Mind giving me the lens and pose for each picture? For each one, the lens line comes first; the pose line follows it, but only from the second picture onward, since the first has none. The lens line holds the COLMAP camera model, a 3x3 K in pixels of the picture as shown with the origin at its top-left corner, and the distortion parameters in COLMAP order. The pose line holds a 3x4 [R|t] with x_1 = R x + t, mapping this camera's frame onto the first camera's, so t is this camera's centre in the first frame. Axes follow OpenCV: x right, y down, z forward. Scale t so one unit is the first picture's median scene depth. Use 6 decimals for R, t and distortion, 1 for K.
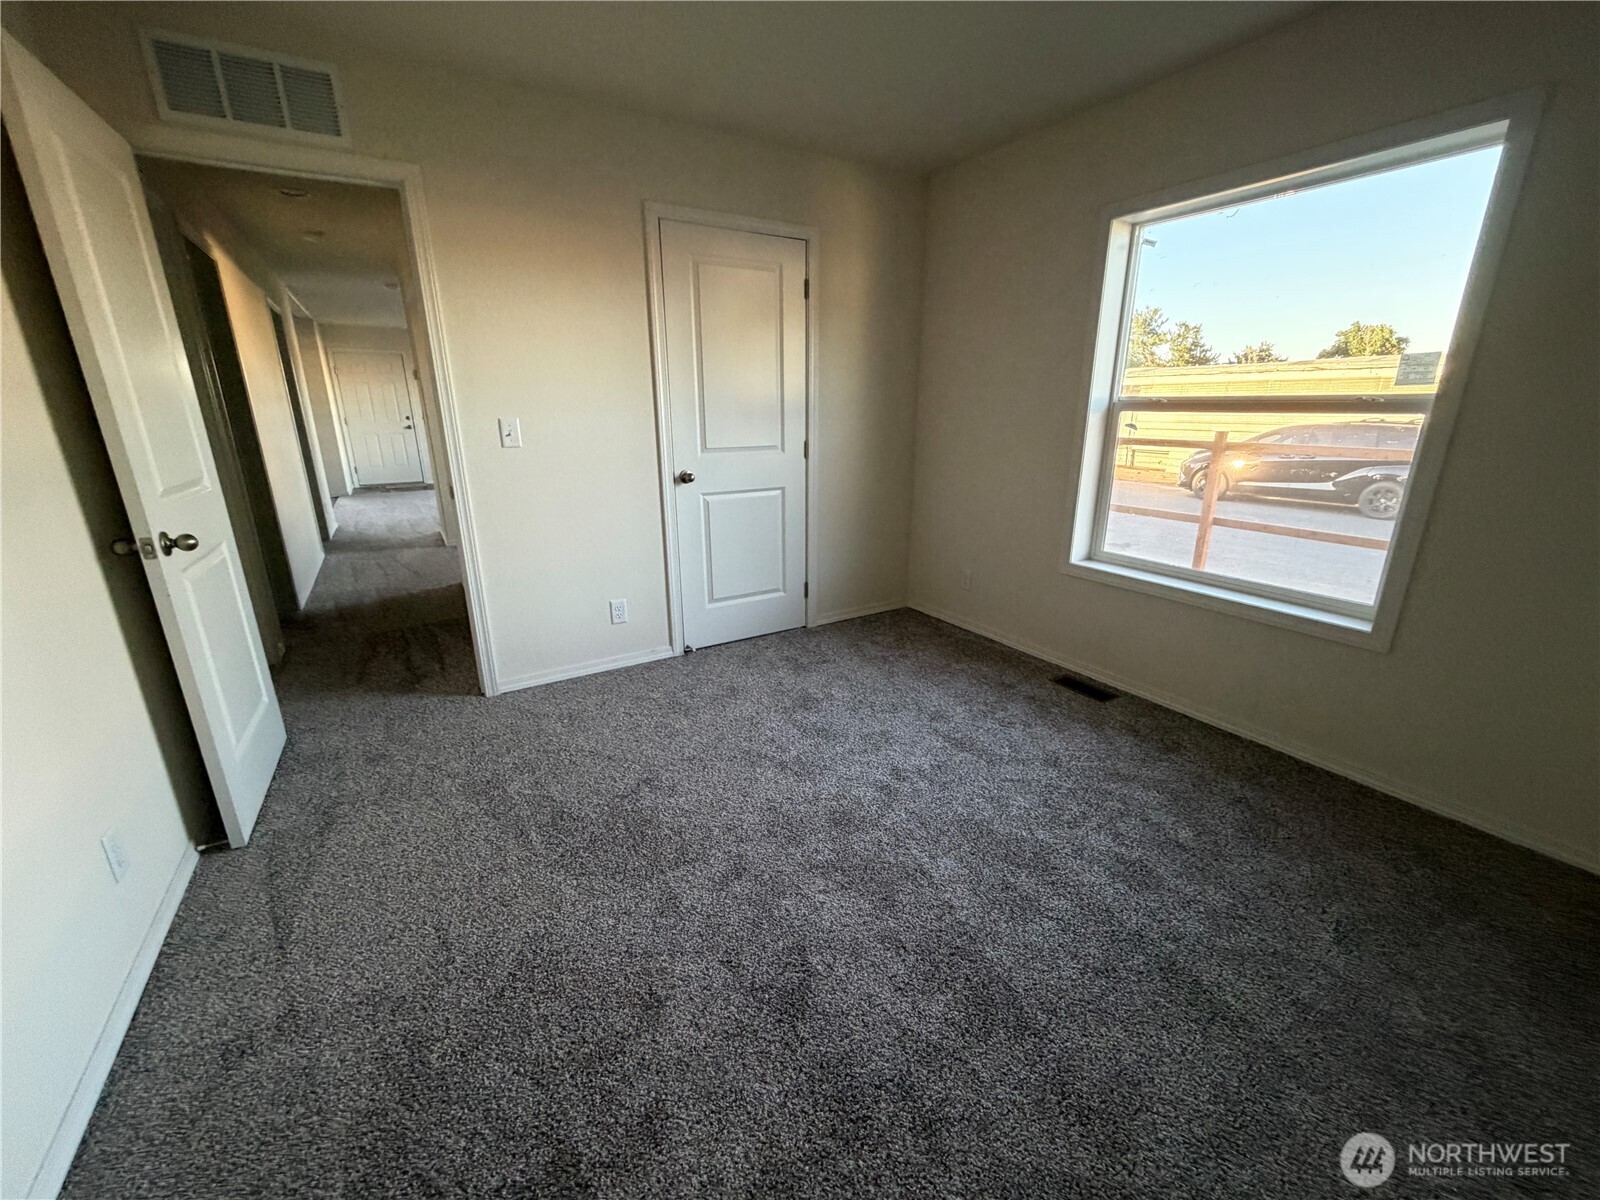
lens RADIAL K [[630.9, 0, 796.0], [0, 630.9, 600.5], [0, 0, 1]] dist [0.000496, -0.000358]
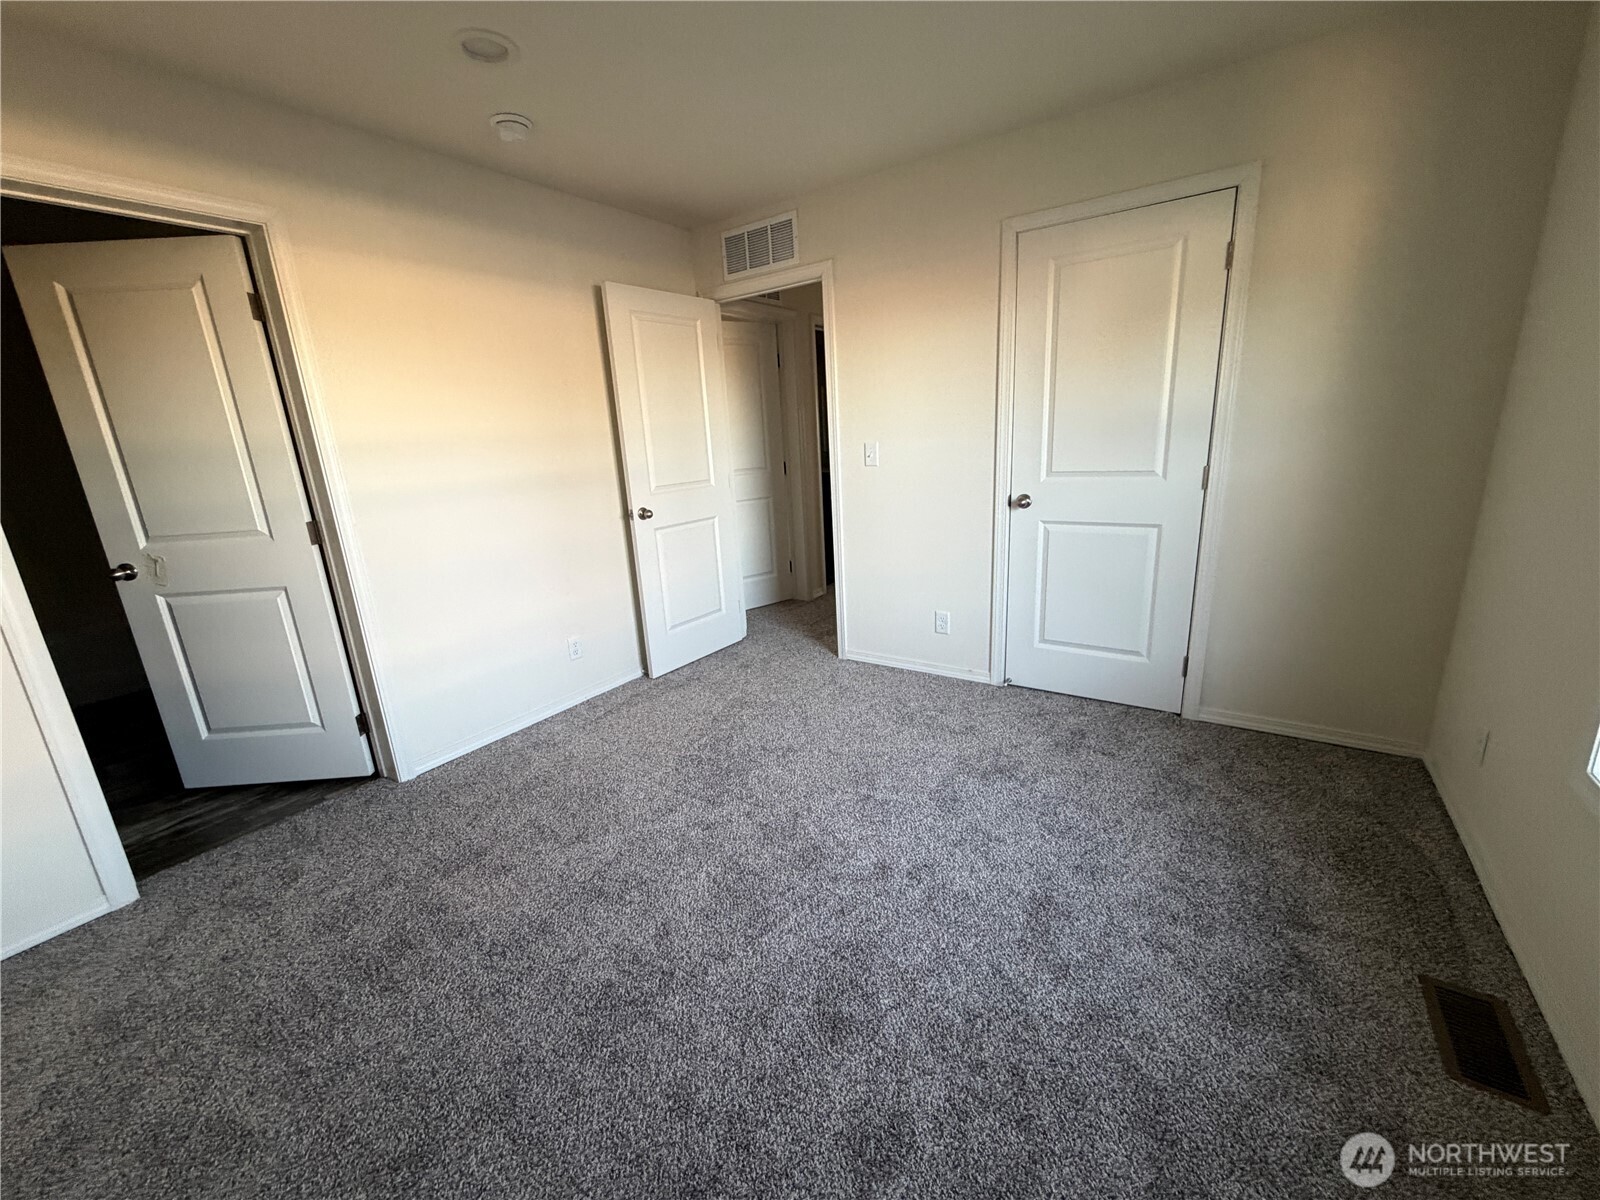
lens RADIAL K [[630.9, 0, 796.0], [0, 630.9, 600.5], [0, 0, 1]] dist [0.000496, -0.000358]
pose [[0.421565, 0.220468, -0.879589, 0.536855], [-0.219784, 0.965914, 0.136768, -0.108451], [0.879760, 0.135663, 0.455651, 0.301012]]
